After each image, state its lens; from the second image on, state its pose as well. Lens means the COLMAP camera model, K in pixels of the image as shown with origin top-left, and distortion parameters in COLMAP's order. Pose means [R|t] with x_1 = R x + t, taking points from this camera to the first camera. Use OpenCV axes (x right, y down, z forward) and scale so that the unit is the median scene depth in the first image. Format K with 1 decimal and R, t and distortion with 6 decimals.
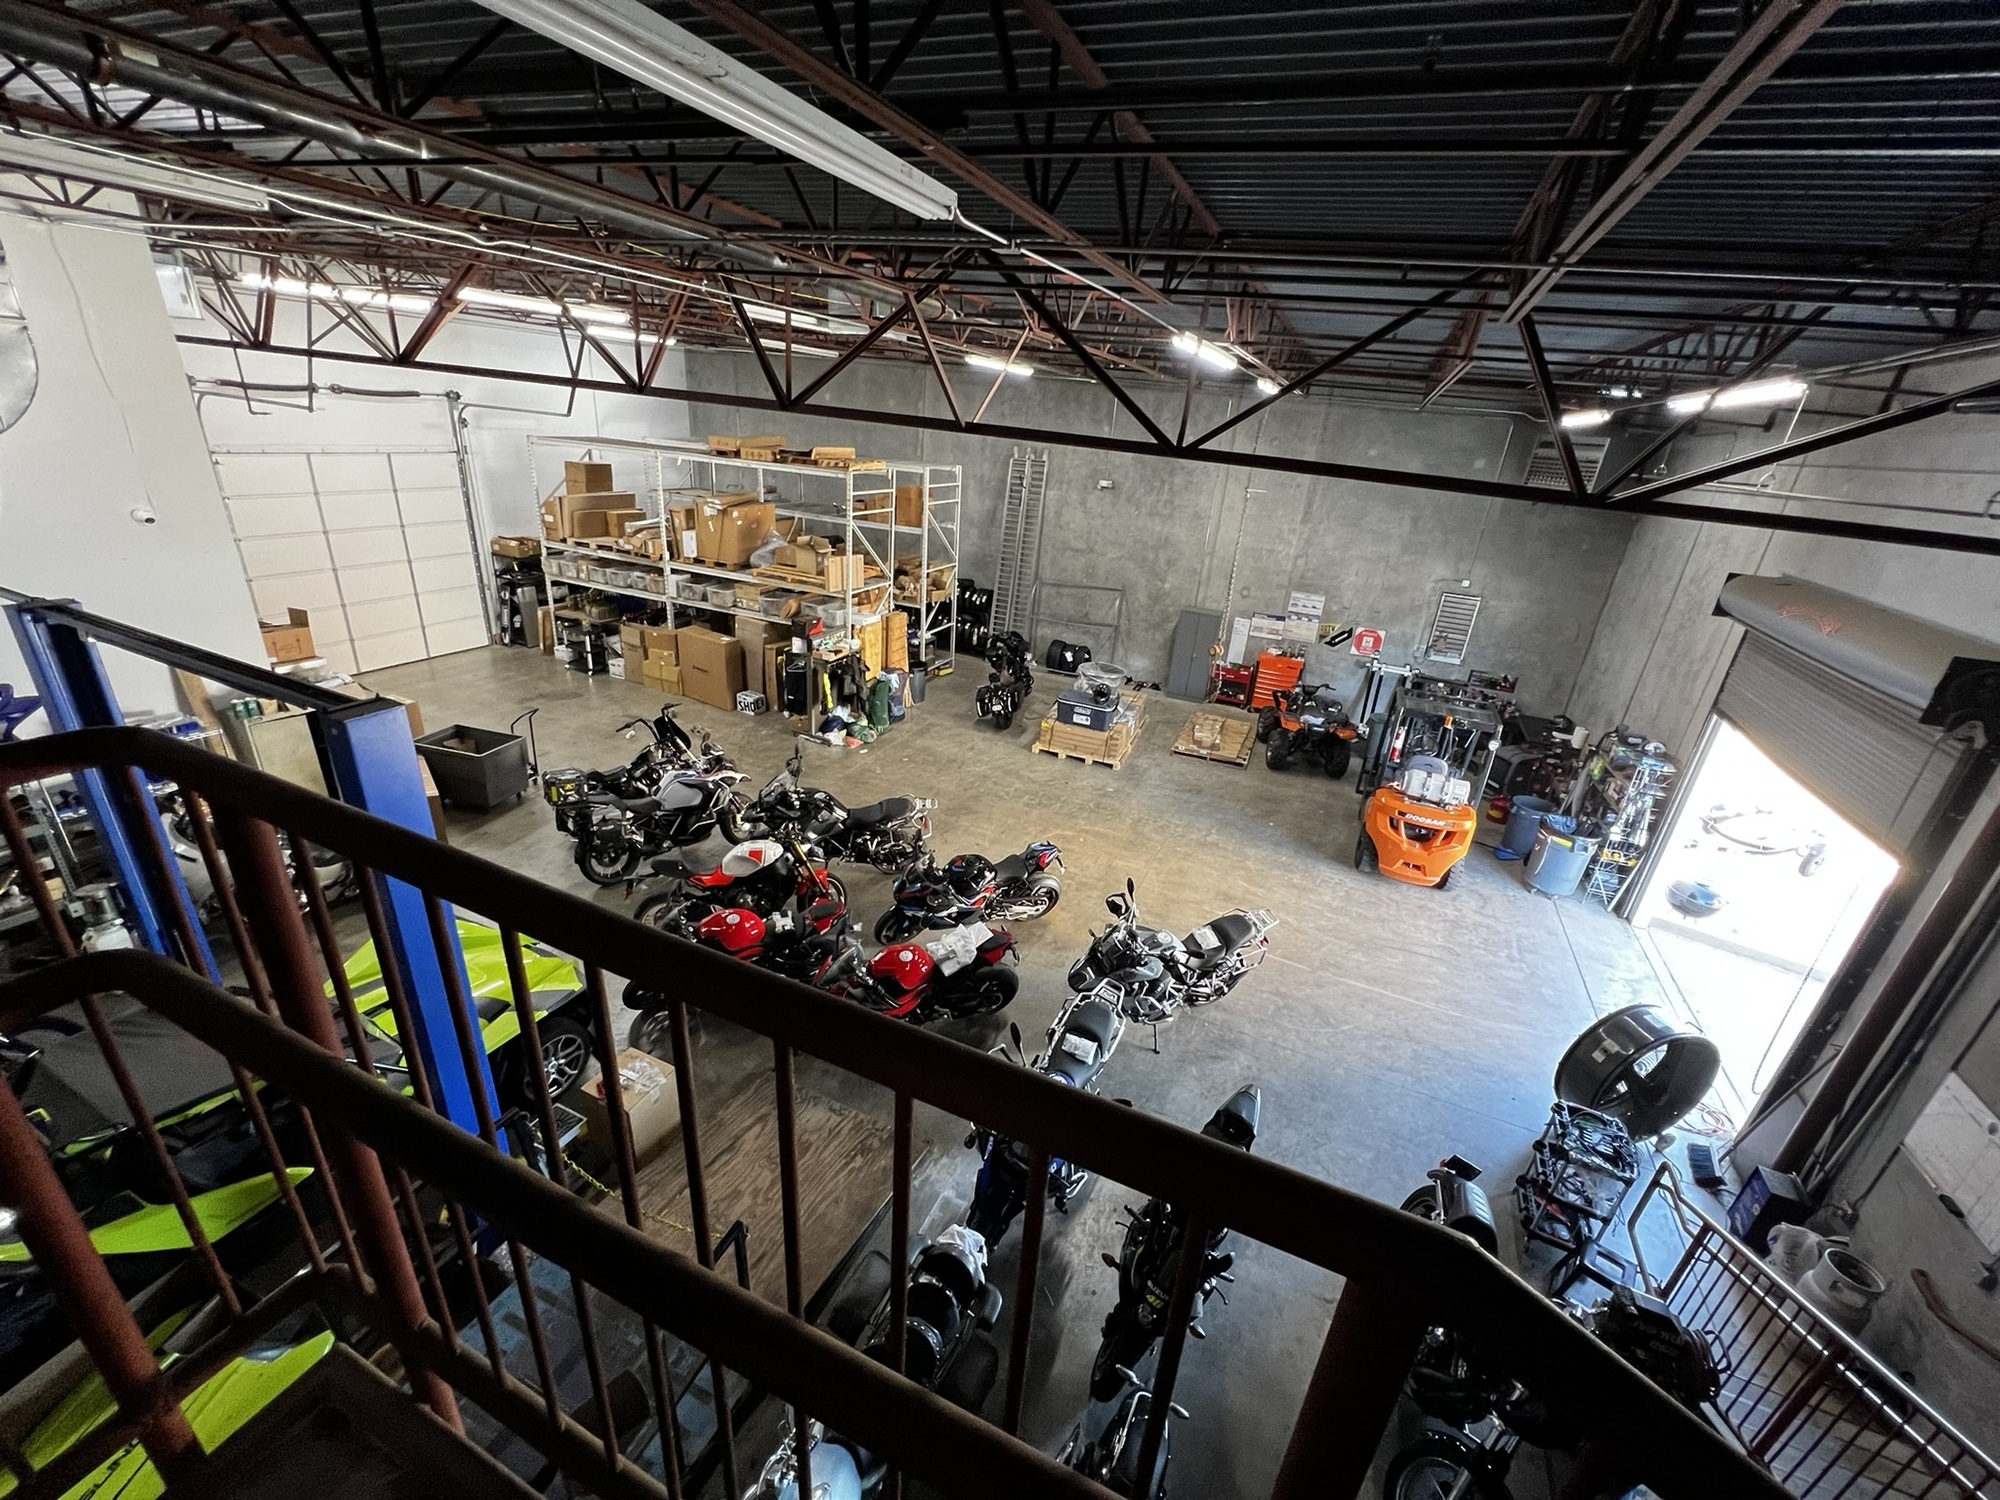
lens RADIAL K [[802.7, 0, 1007.4], [0, 802.7, 758.4], [0, 0, 1]] dist [-0.002157, 0.000018]
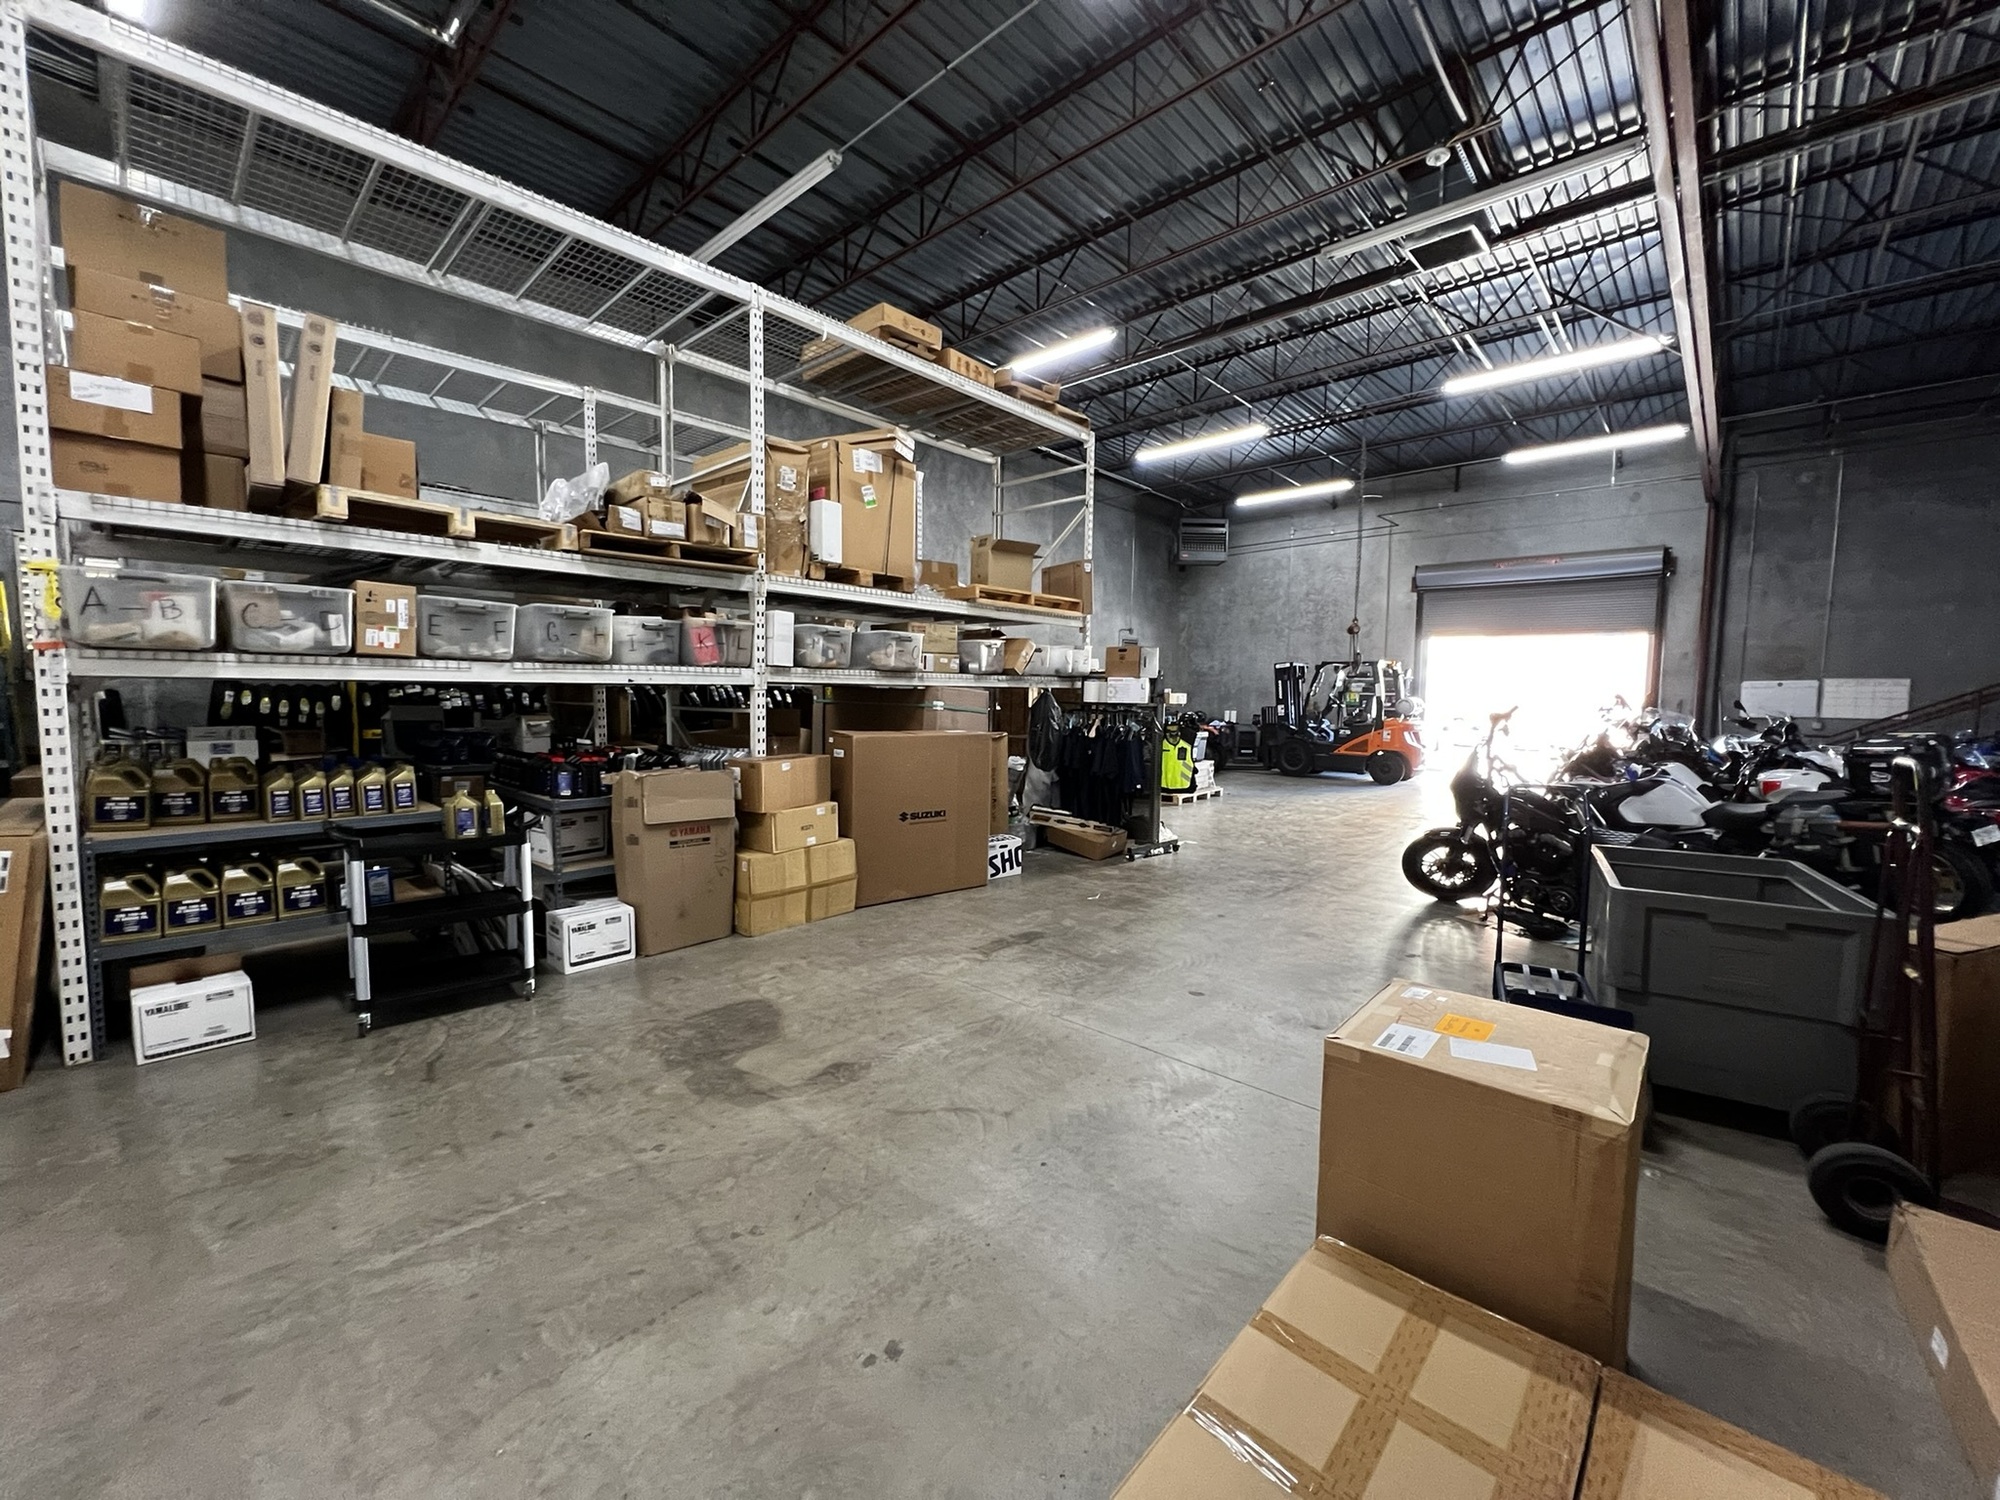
lens RADIAL K [[802.7, 0, 996.1], [0, 802.7, 751.6], [0, 0, 1]] dist [-0.002157, 0.000018]
pose [[0.337589, -0.139778, 0.930857, -0.742140], [0.382886, 0.923795, -0.000142, -0.125174], [-0.859902, 0.356461, 0.365382, 0.788454]]
